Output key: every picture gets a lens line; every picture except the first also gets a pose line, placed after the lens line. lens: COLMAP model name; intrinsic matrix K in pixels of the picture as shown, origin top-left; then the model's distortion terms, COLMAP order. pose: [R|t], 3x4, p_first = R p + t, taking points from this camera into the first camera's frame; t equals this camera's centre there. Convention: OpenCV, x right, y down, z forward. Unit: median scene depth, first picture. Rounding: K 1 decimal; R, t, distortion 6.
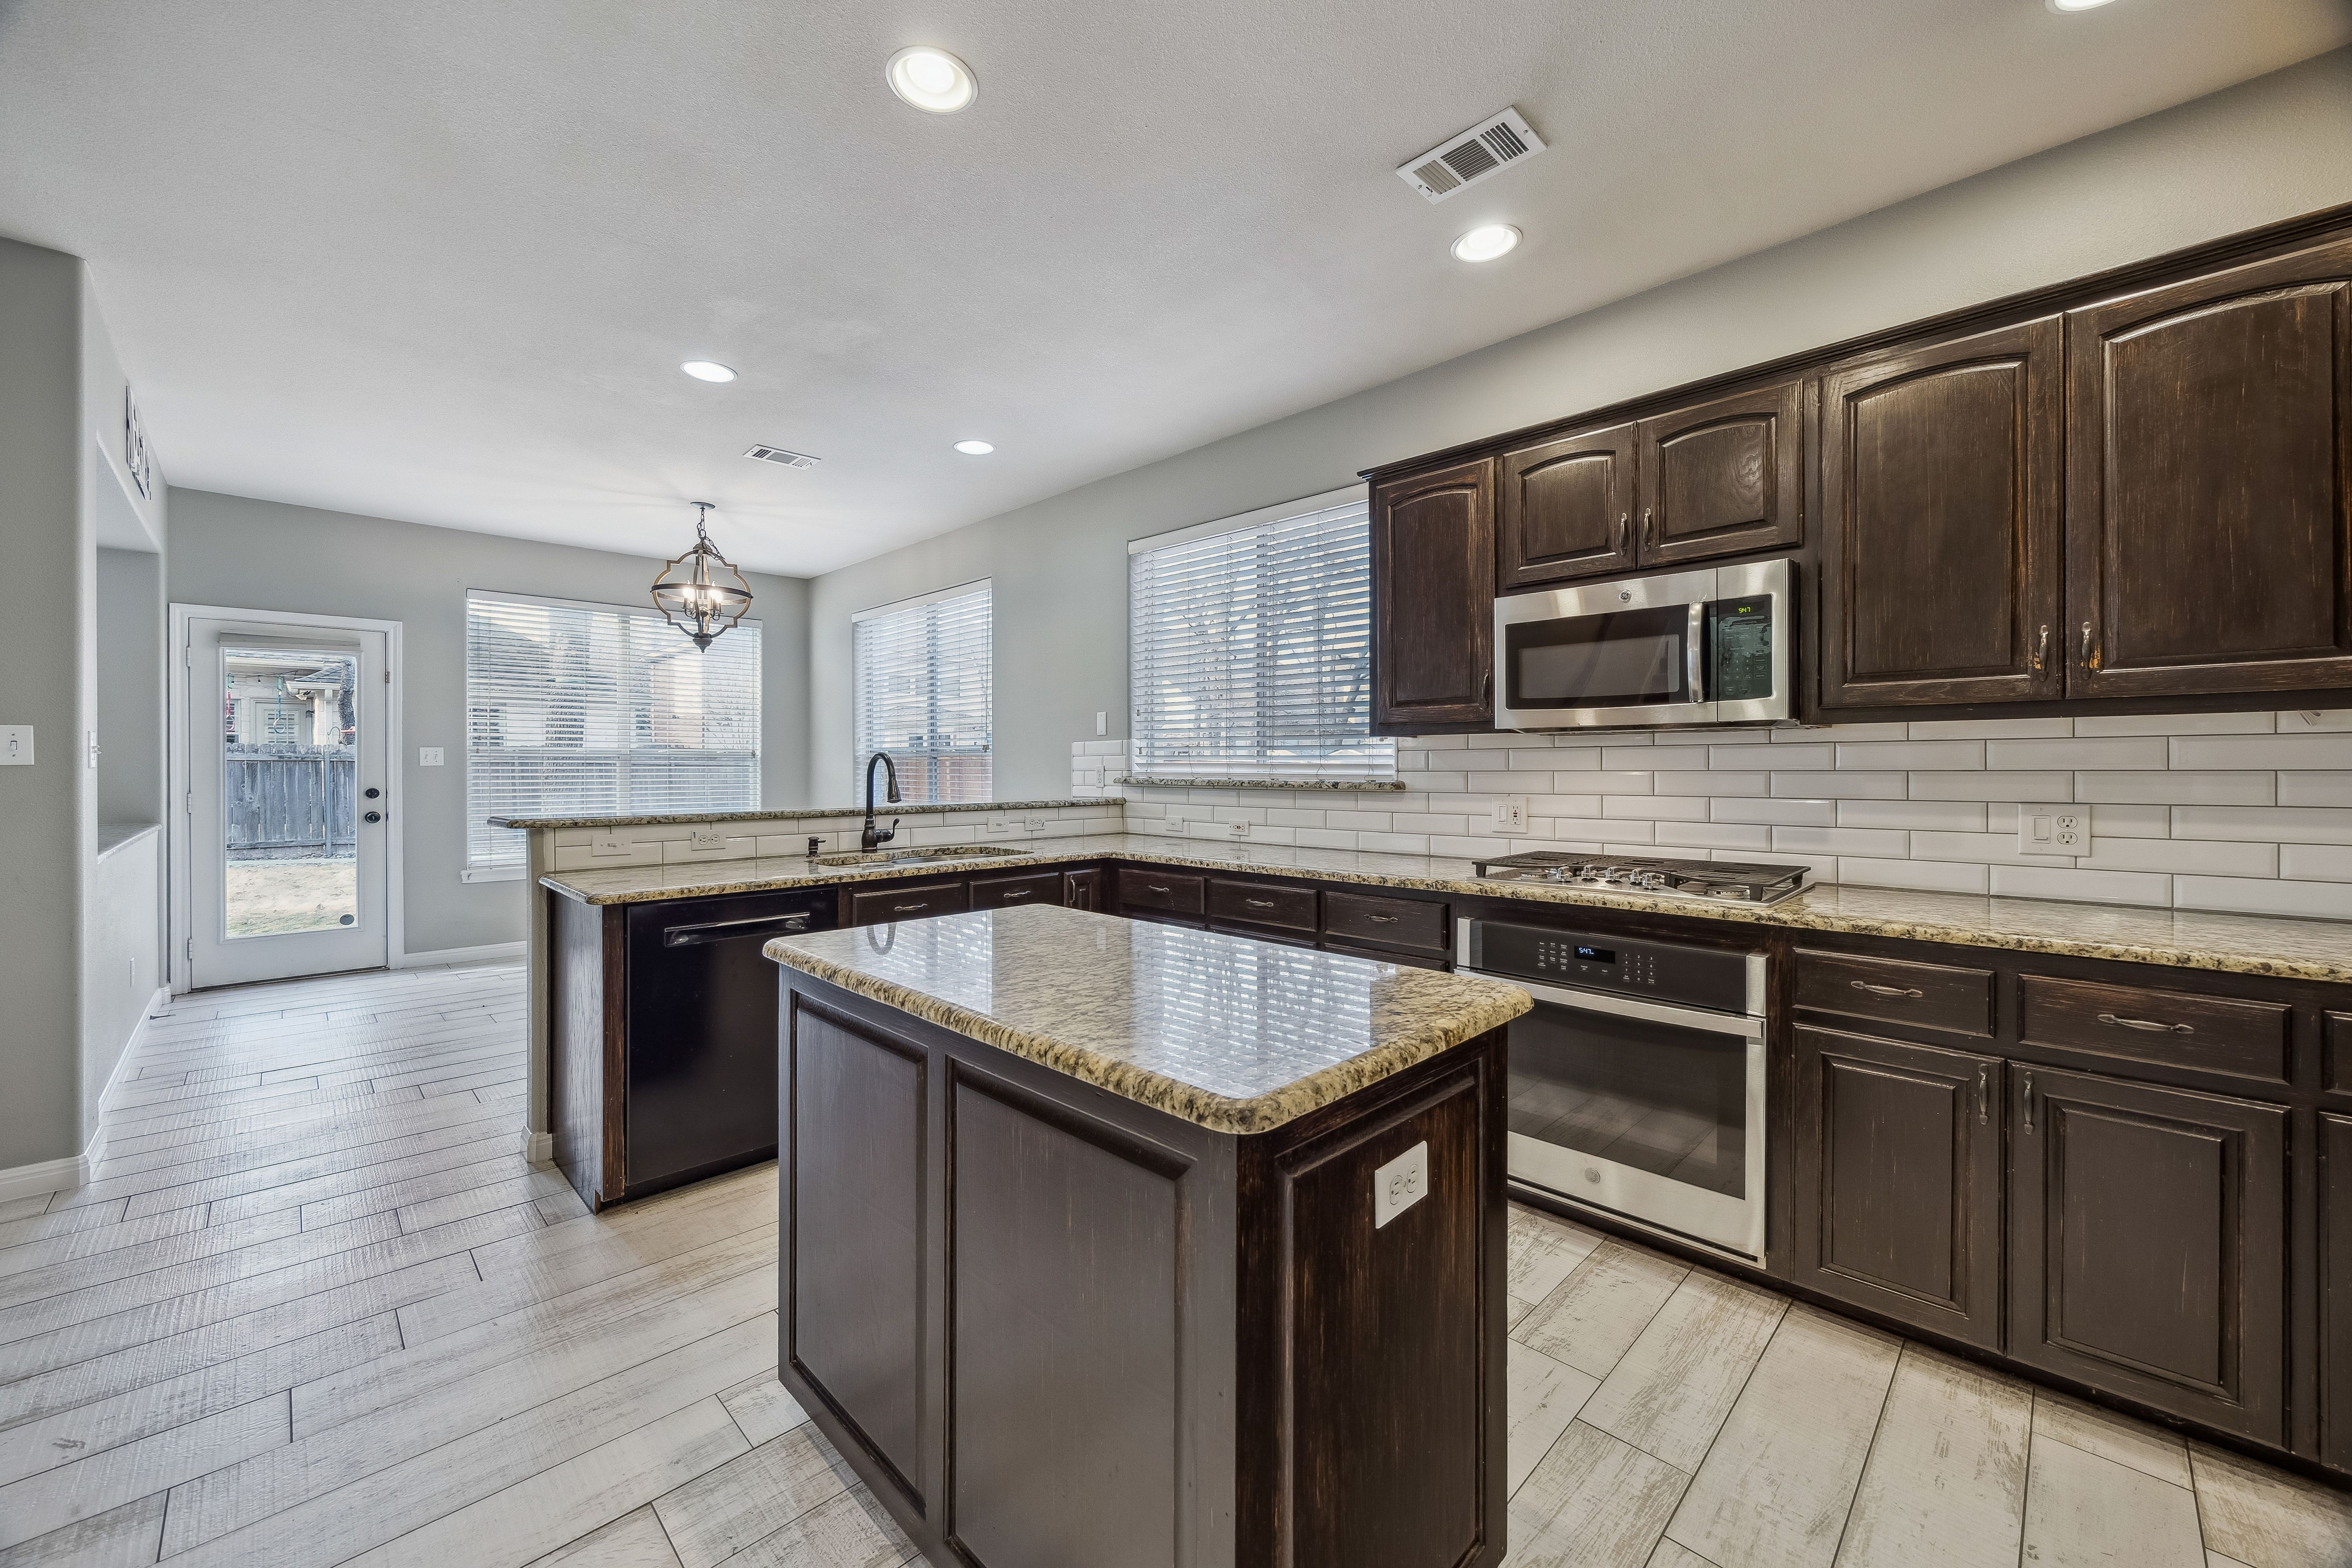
lens RADIAL K [[906.2, 0, 1181.5], [0, 906.2, 770.7], [0, 0, 1]] dist [-0.006439, 0.000593]
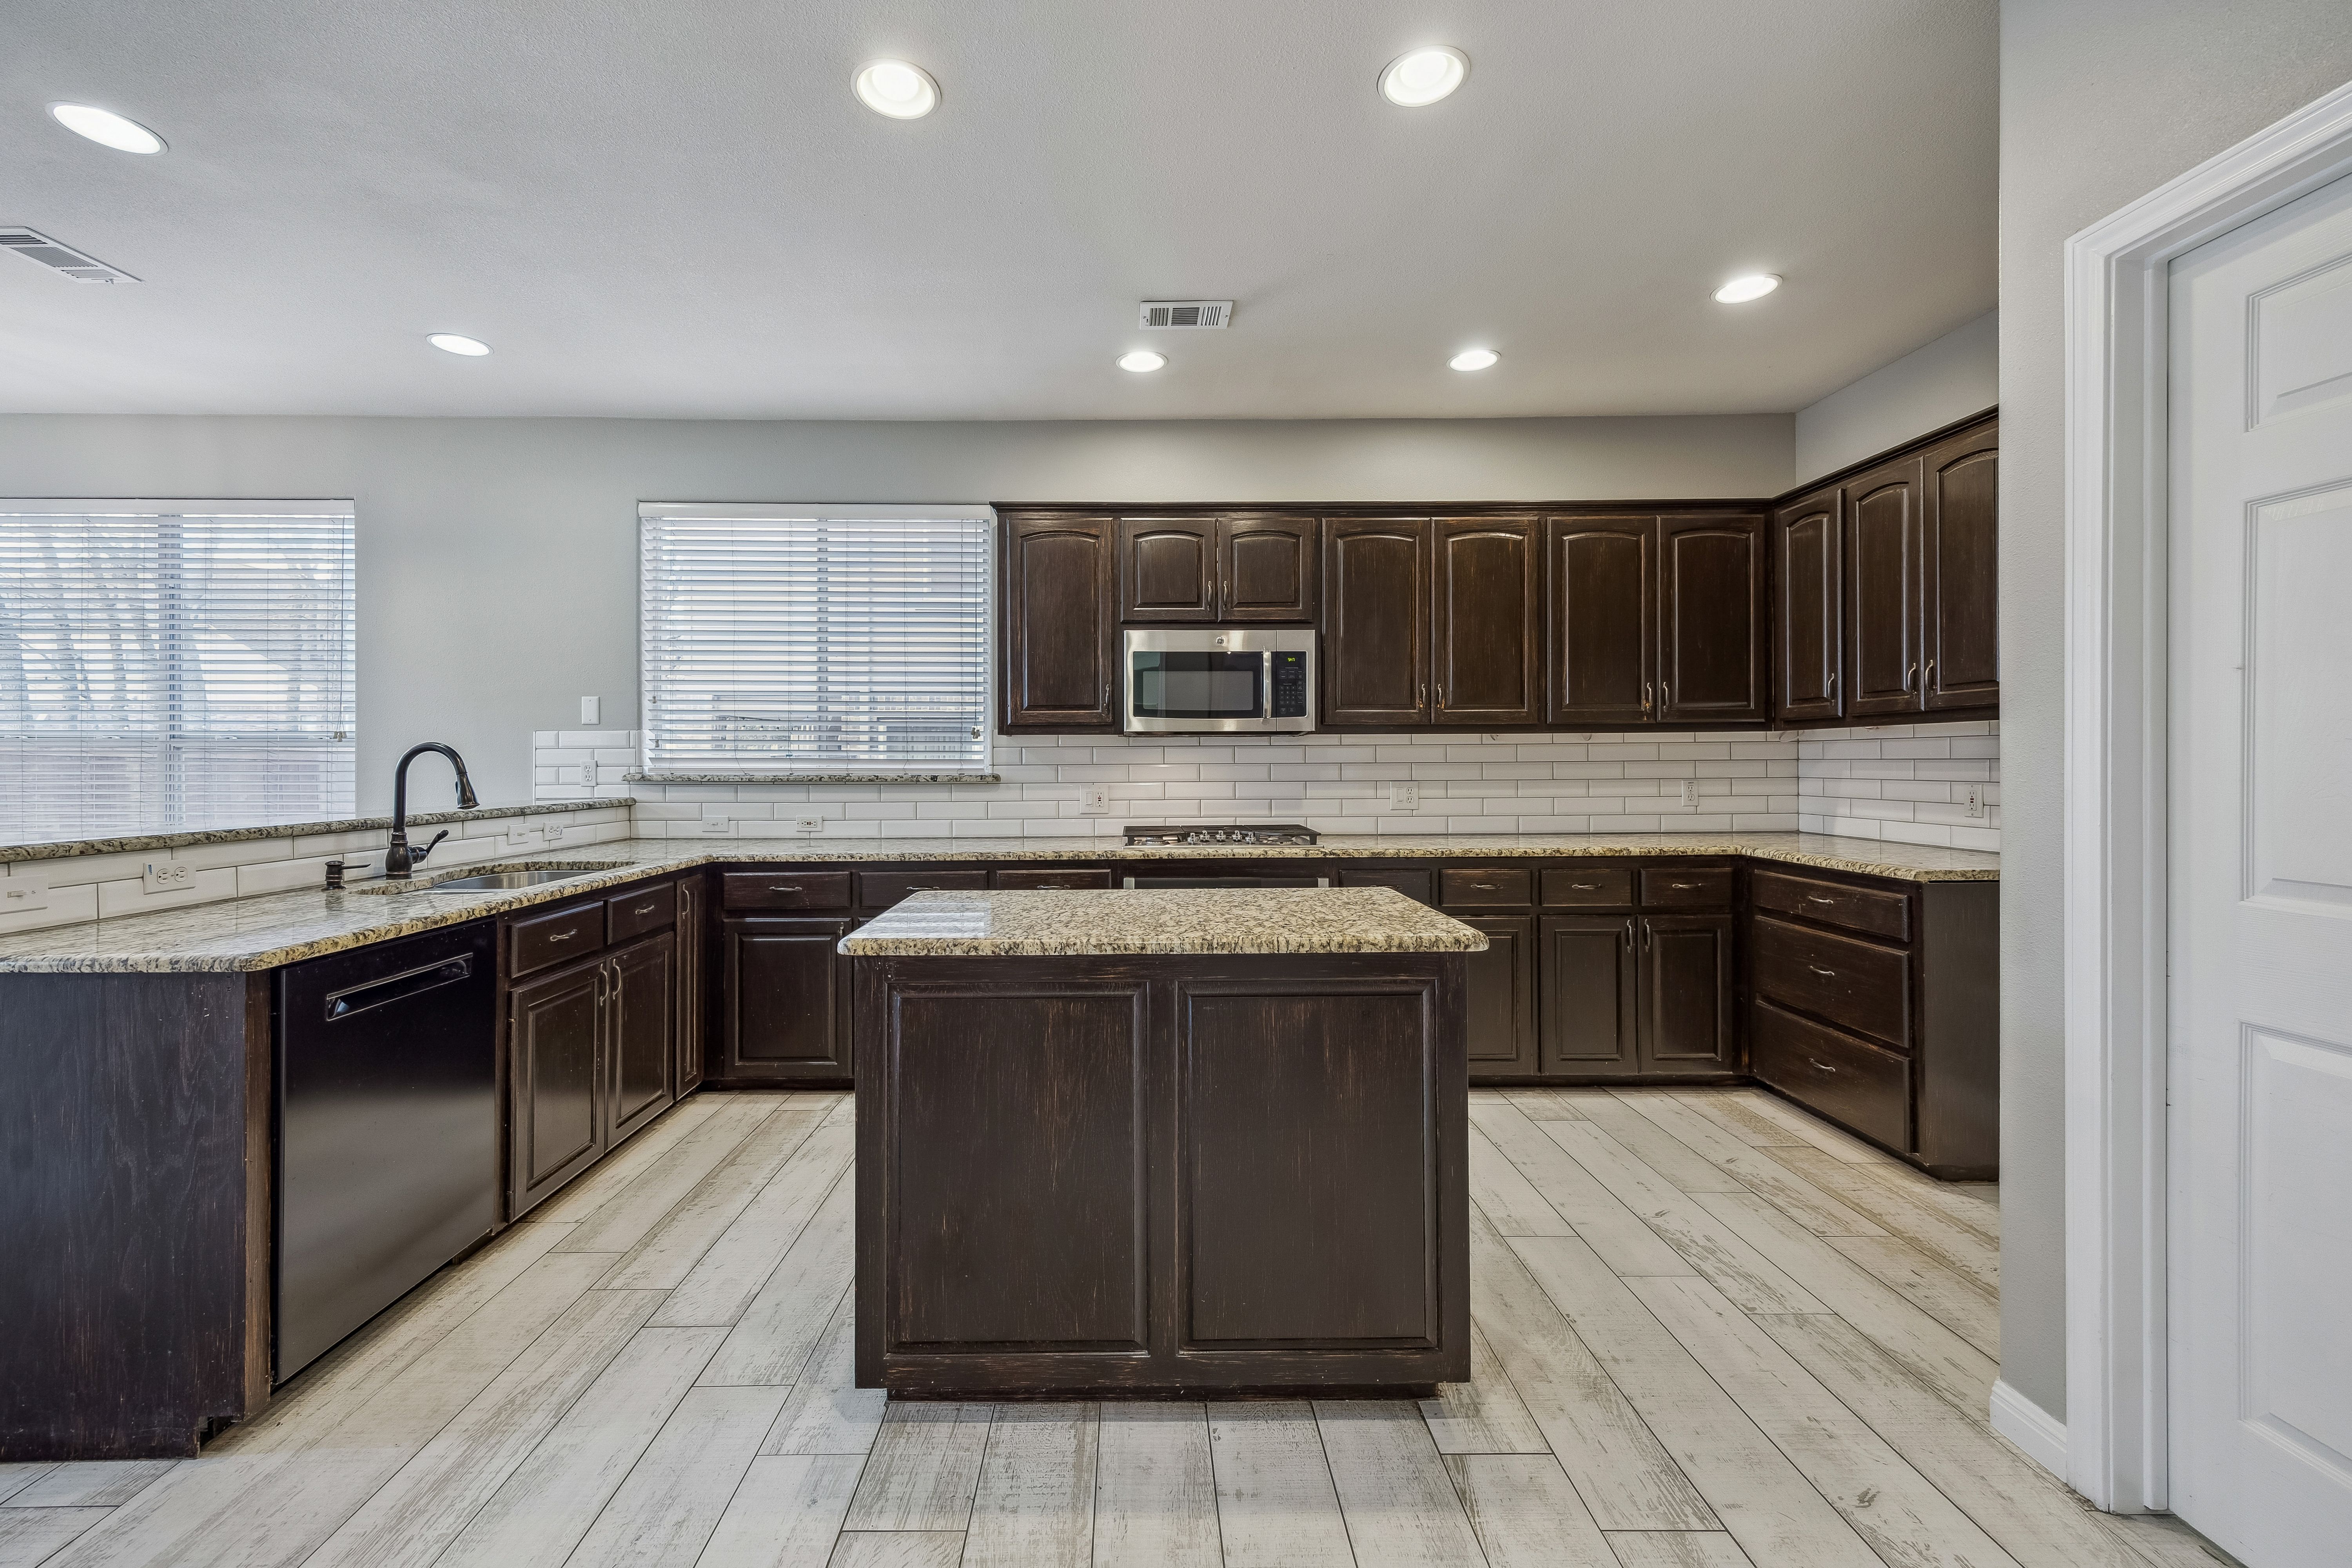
lens RADIAL K [[906.2, 0, 1196.3], [0, 906.2, 762.9], [0, 0, 1]] dist [-0.006439, 0.000593]
pose [[0.693509, -0.001847, 0.720446, -0.487144], [0.004615, 0.999988, -0.001878, 0.001446], [-0.720433, 0.004627, 0.693509, 0.030335]]
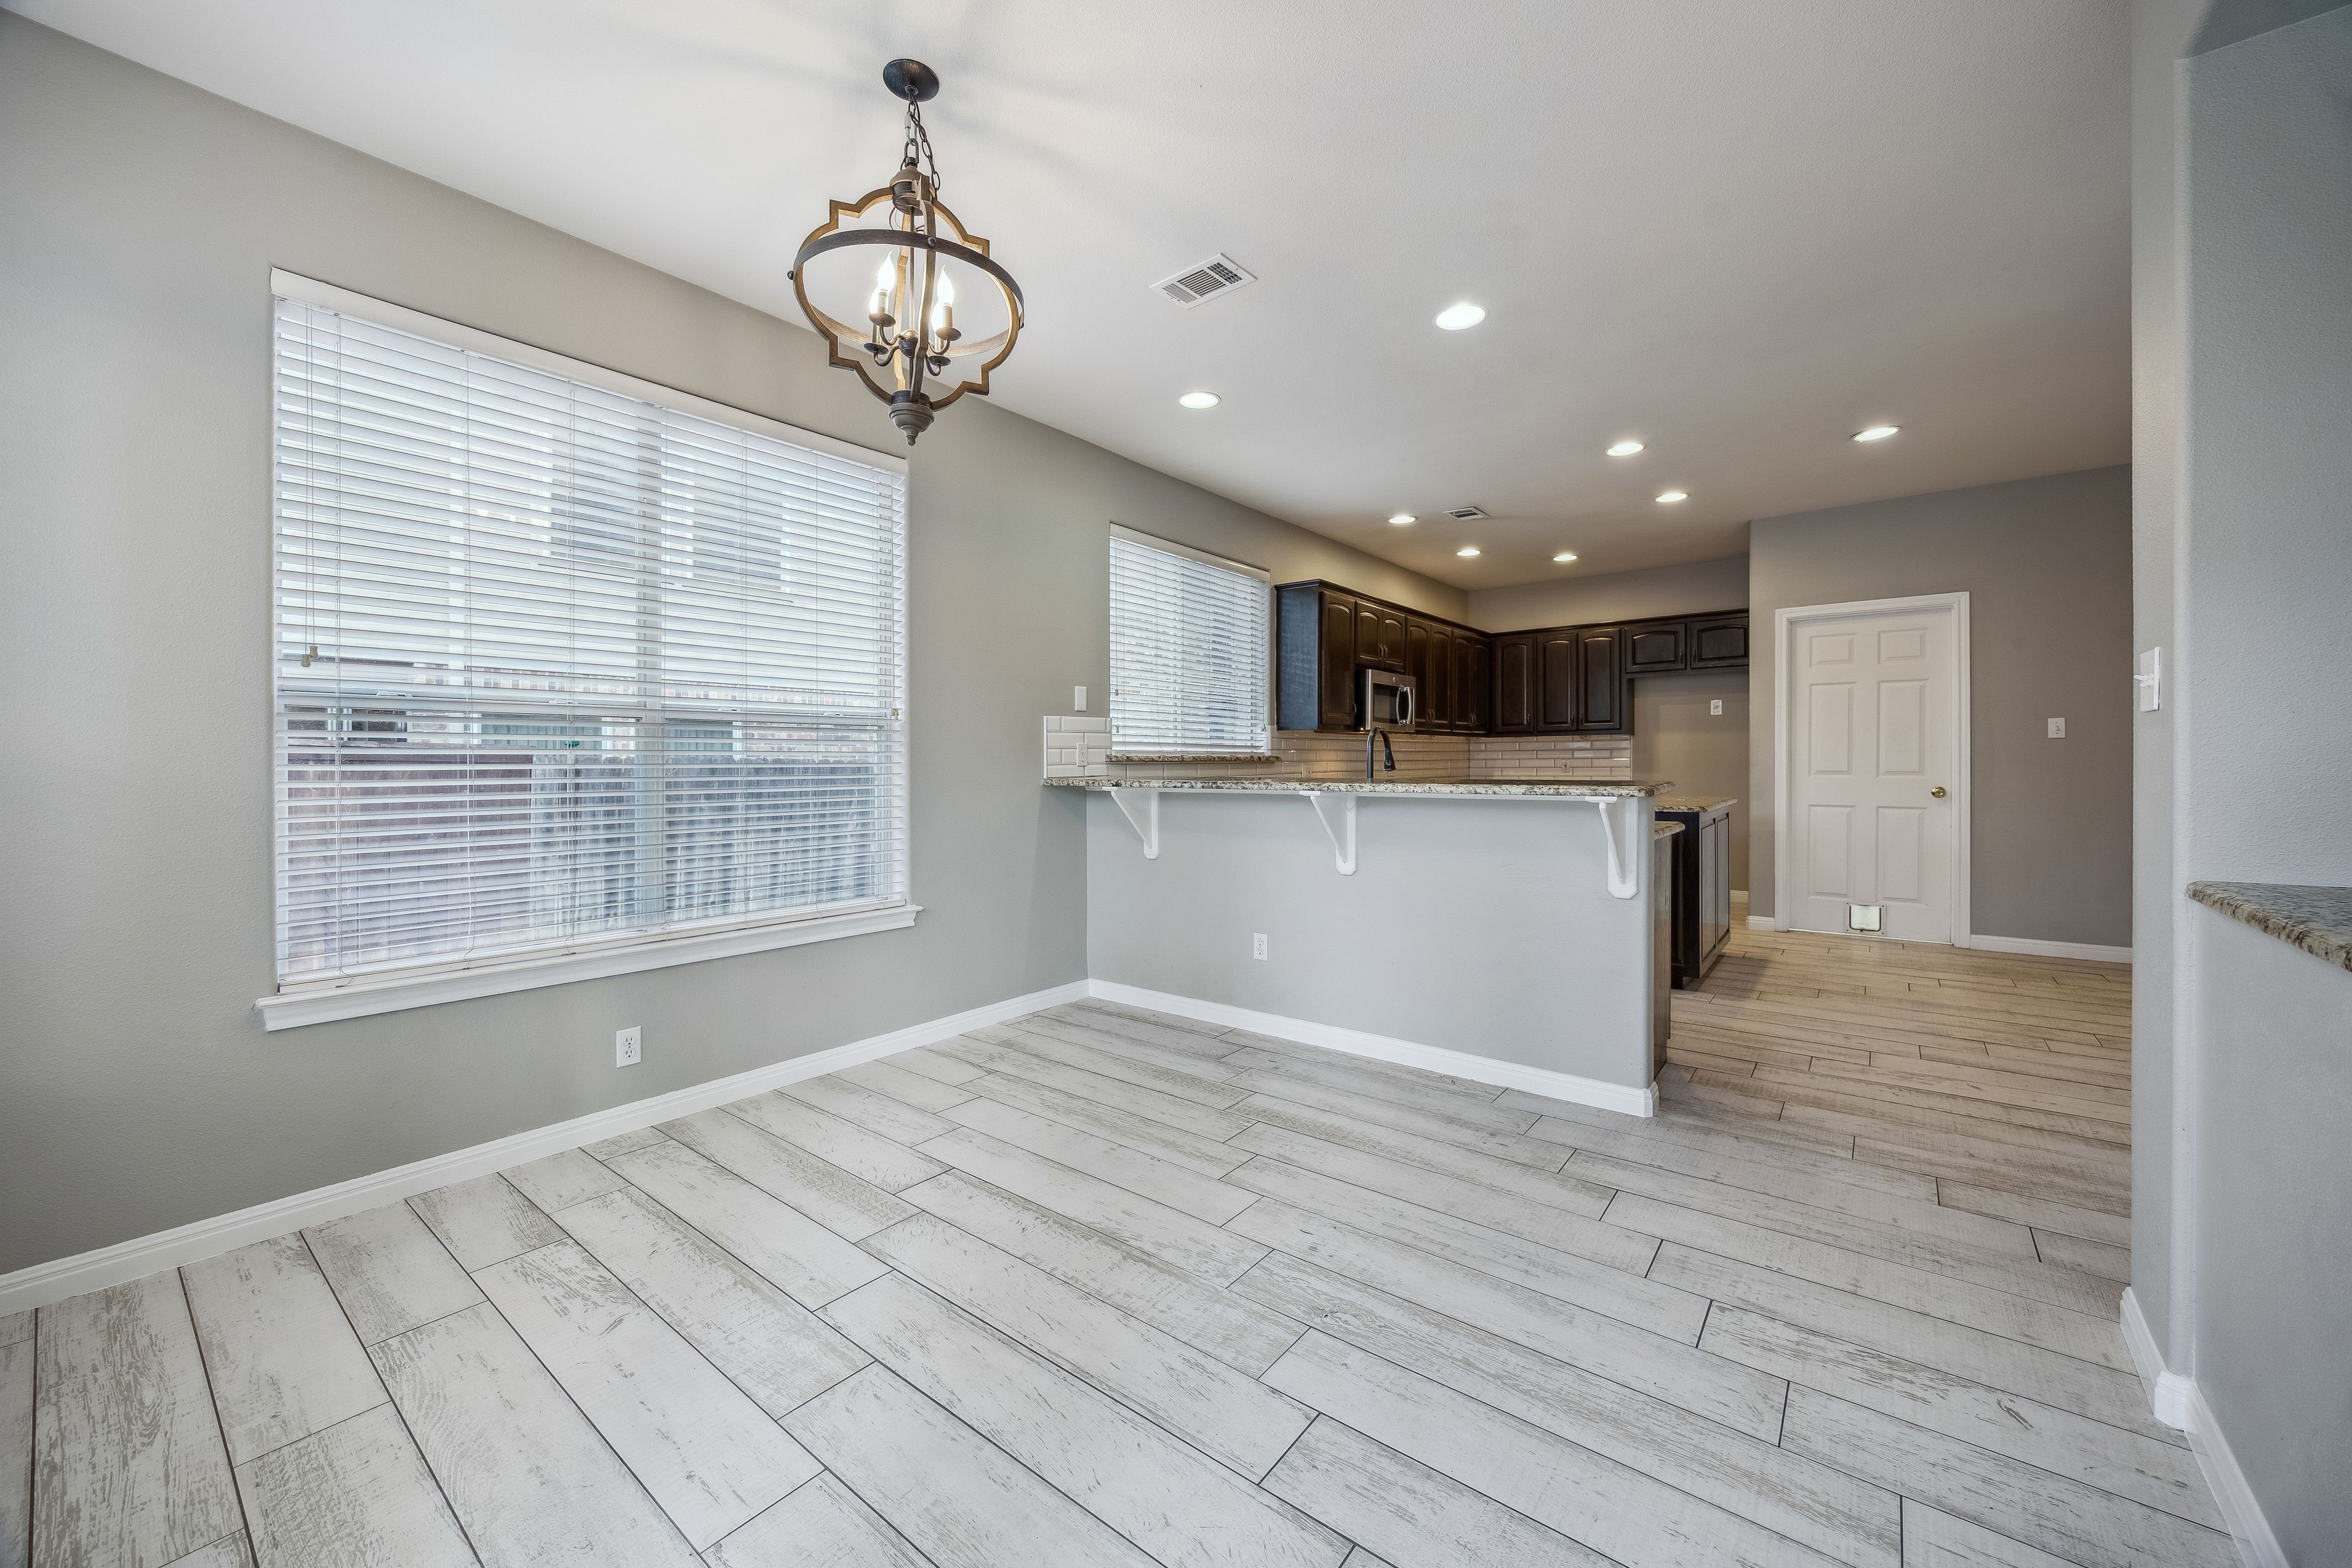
lens RADIAL K [[906.2, 0, 1168.3], [0, 906.2, 770.2], [0, 0, 1]] dist [-0.006439, 0.000593]
pose [[-0.096421, -0.013557, 0.995248, -1.666647], [0.005065, 0.999888, 0.014111, 0.015668], [-0.995328, 0.006401, -0.096342, 1.620074]]
